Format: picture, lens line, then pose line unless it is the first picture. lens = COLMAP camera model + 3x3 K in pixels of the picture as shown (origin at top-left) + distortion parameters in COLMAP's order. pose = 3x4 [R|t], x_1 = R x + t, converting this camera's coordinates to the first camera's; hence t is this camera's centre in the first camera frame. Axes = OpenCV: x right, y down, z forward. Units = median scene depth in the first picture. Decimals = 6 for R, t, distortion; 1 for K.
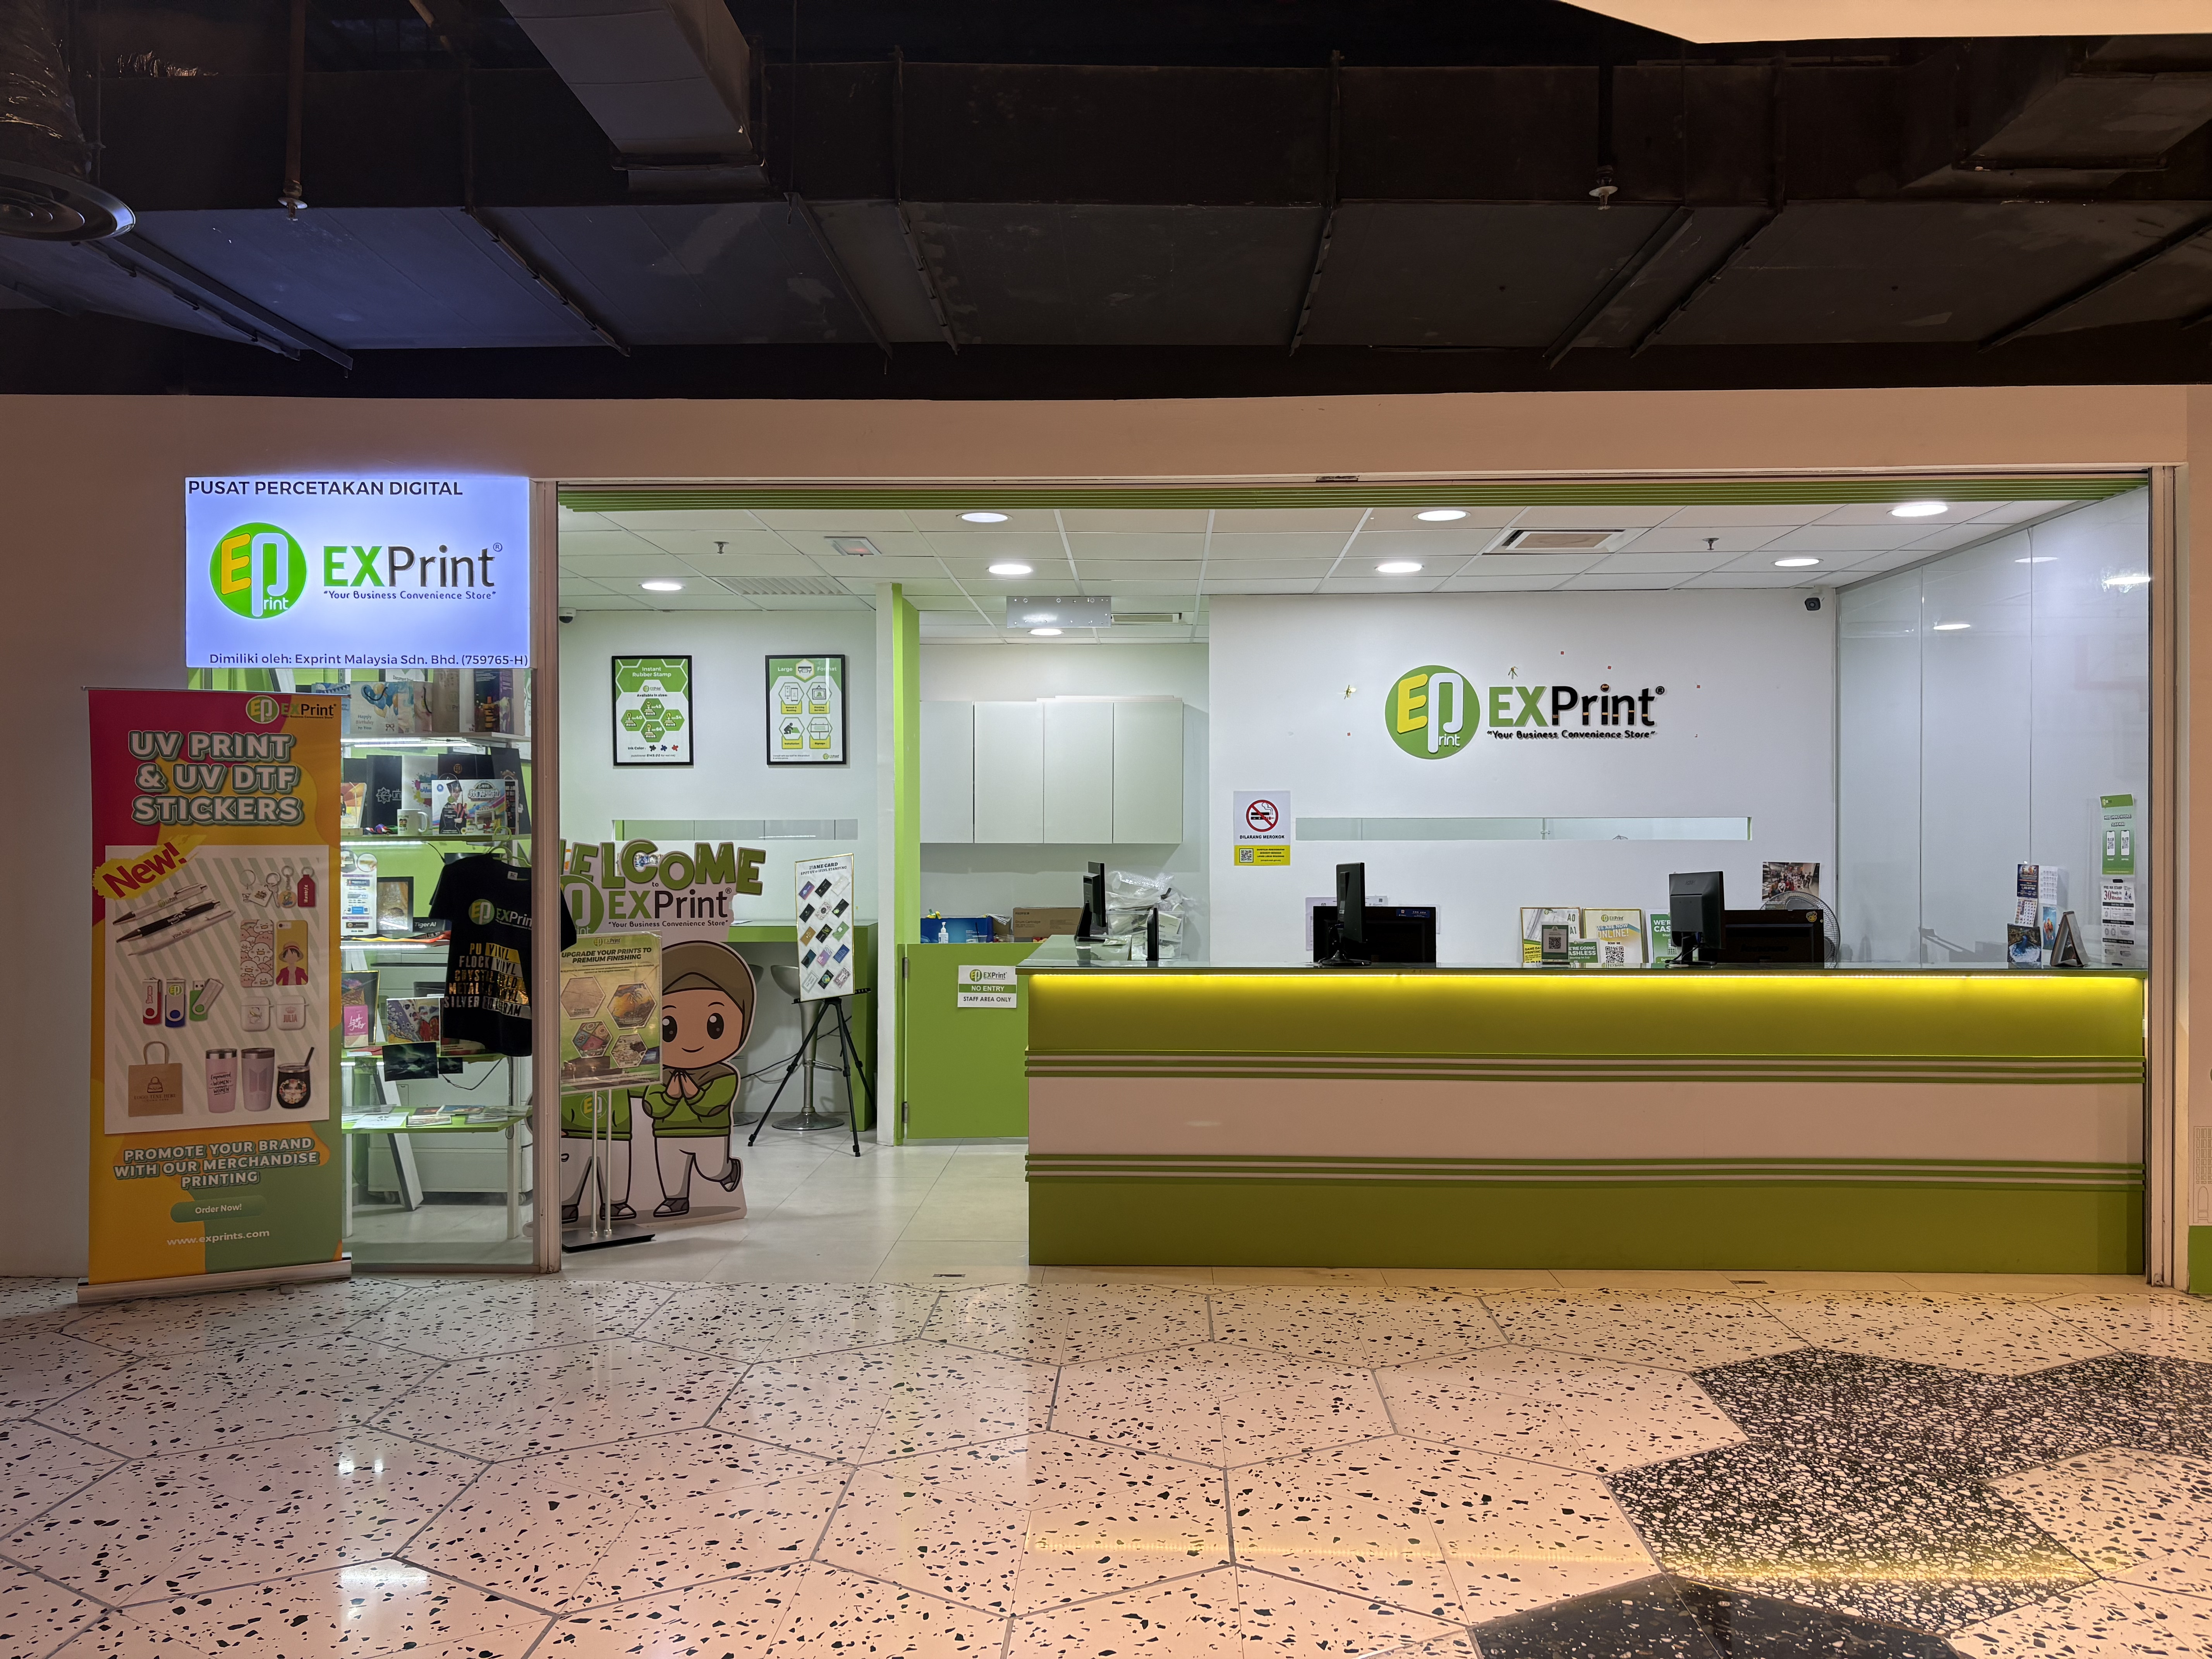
lens RADIAL K [[1681.5, 0, 1104.1], [0, 1681.5, 830.4], [0, 0, 1]] dist [0.004393, 0.000248]
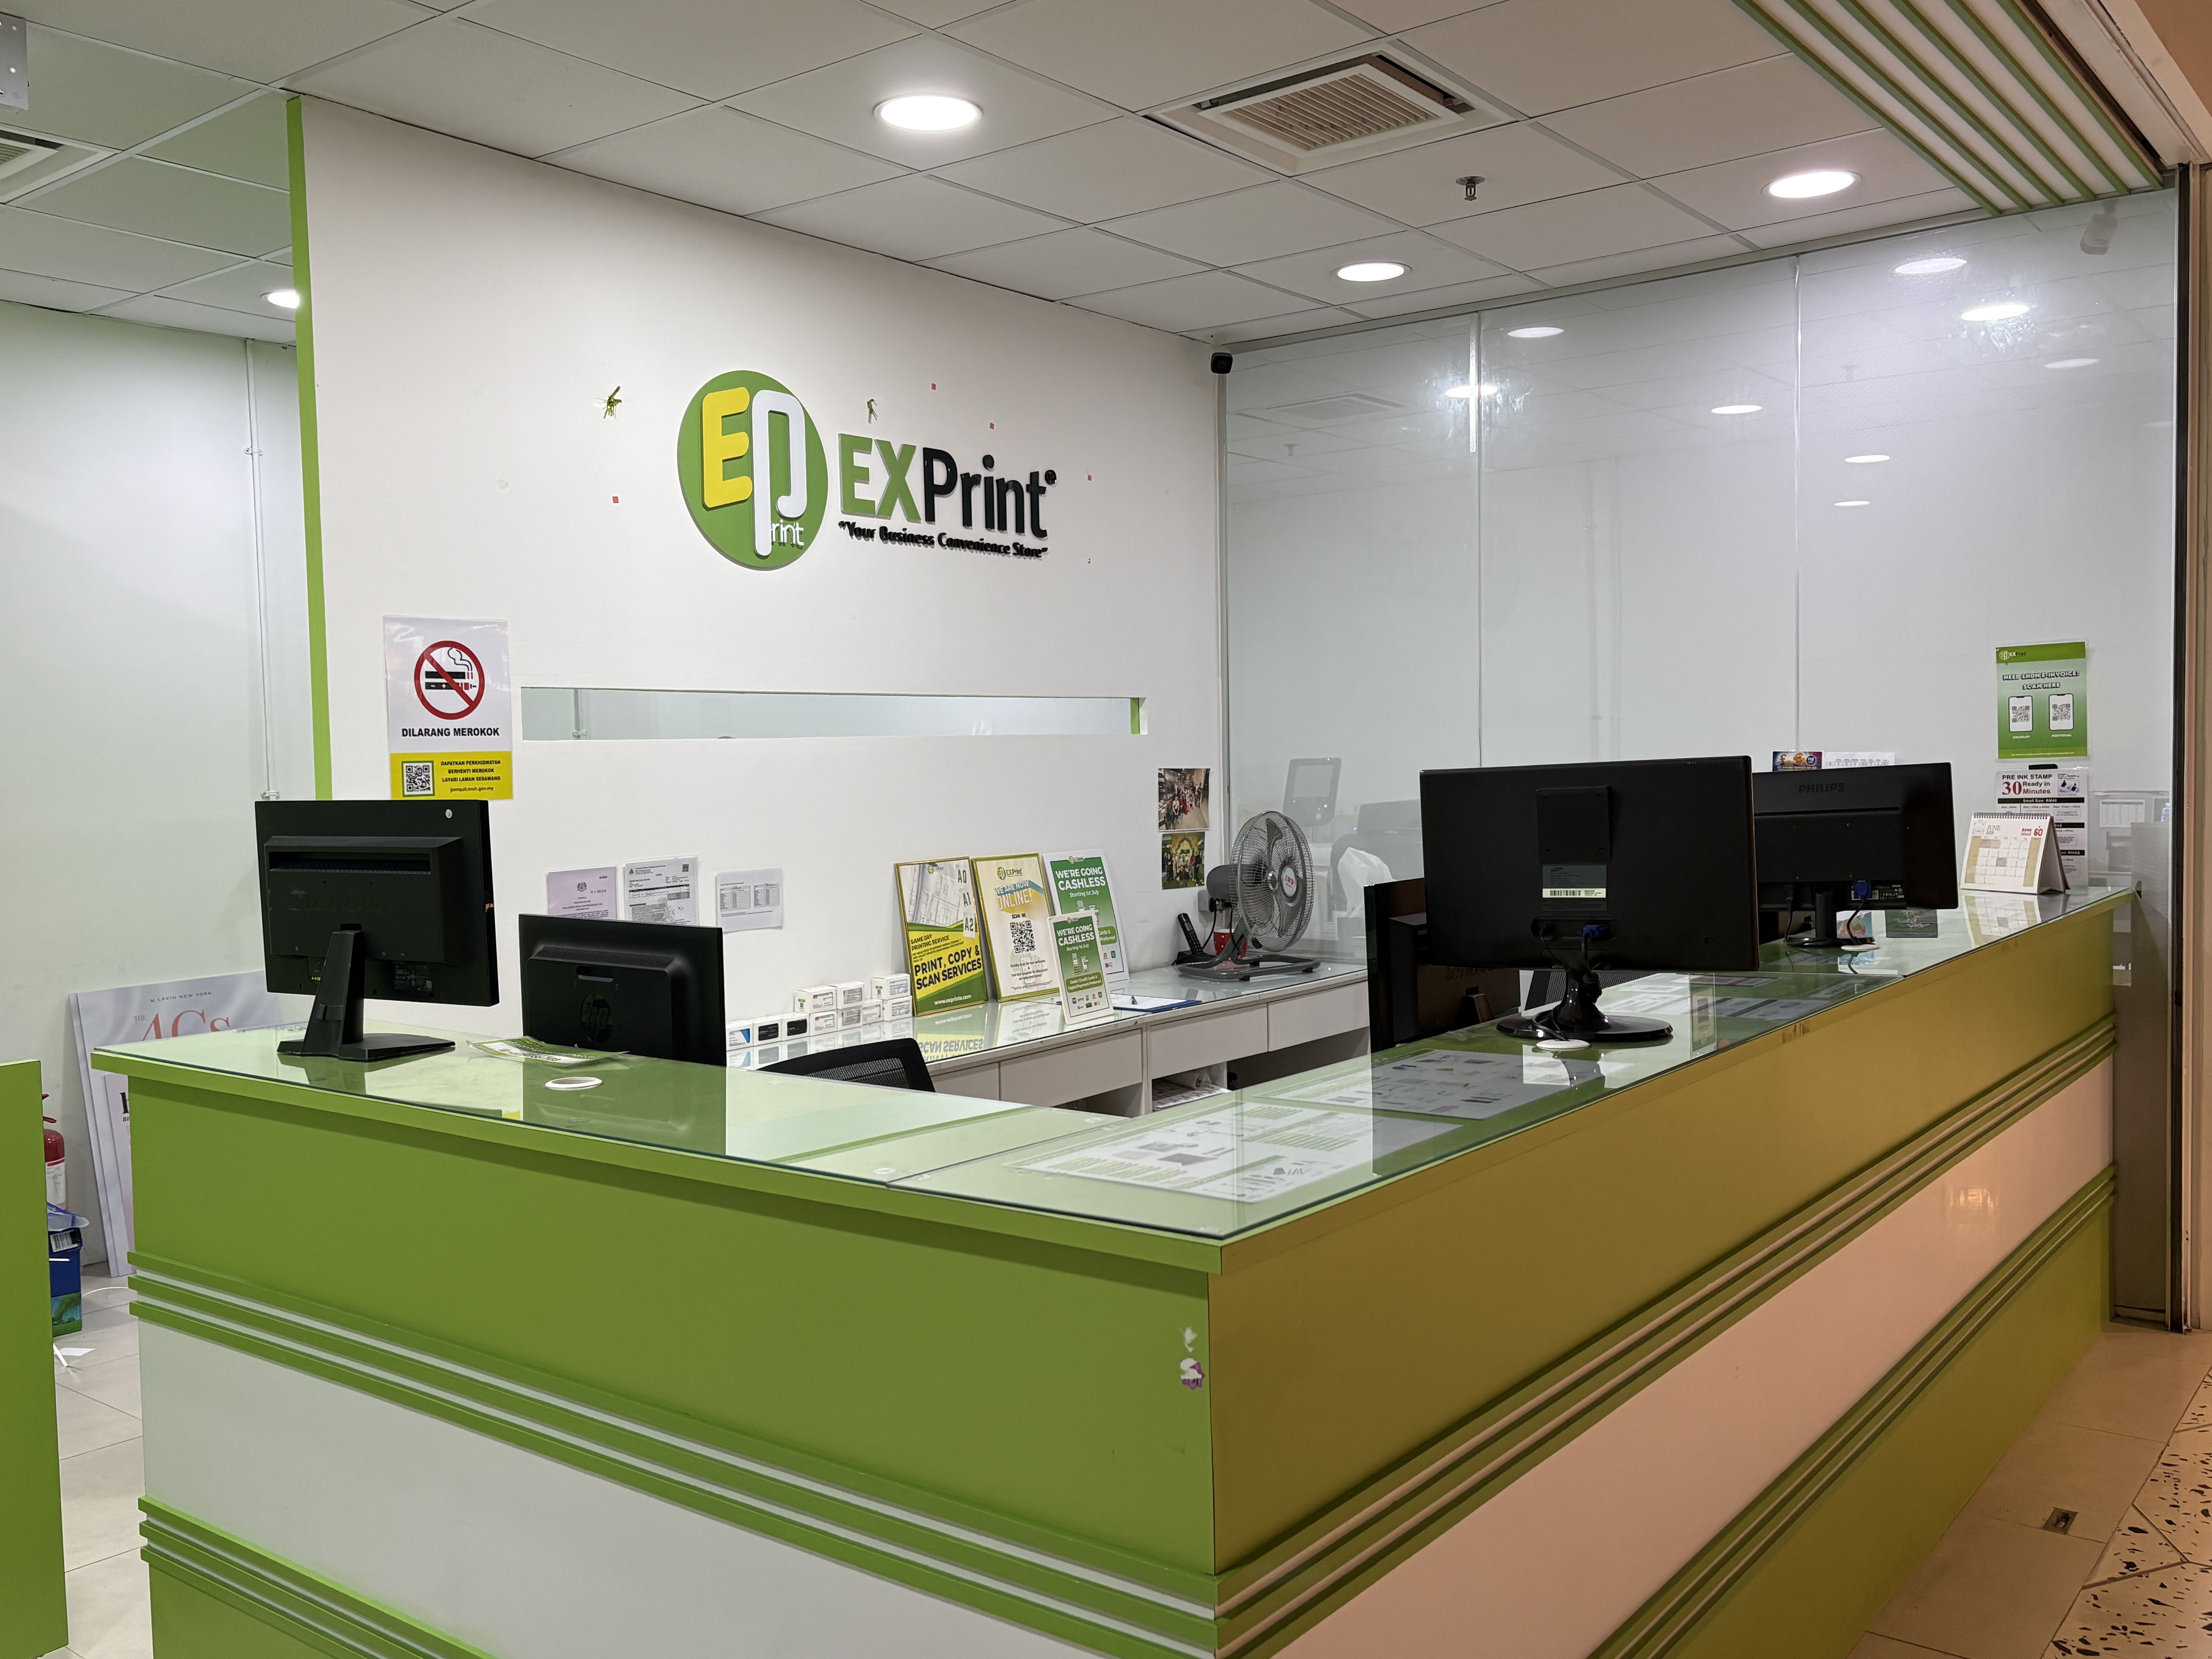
lens RADIAL K [[1820.1, 0, 1113.7], [0, 1820.1, 842.3], [0, 0, 1]] dist [0.019136, -0.000135]
pose [[0.583559, -0.052666, 0.810361, -0.174199], [0.017703, 0.998483, 0.052143, 0.010449], [-0.811878, -0.016083, 0.583606, 0.611404]]
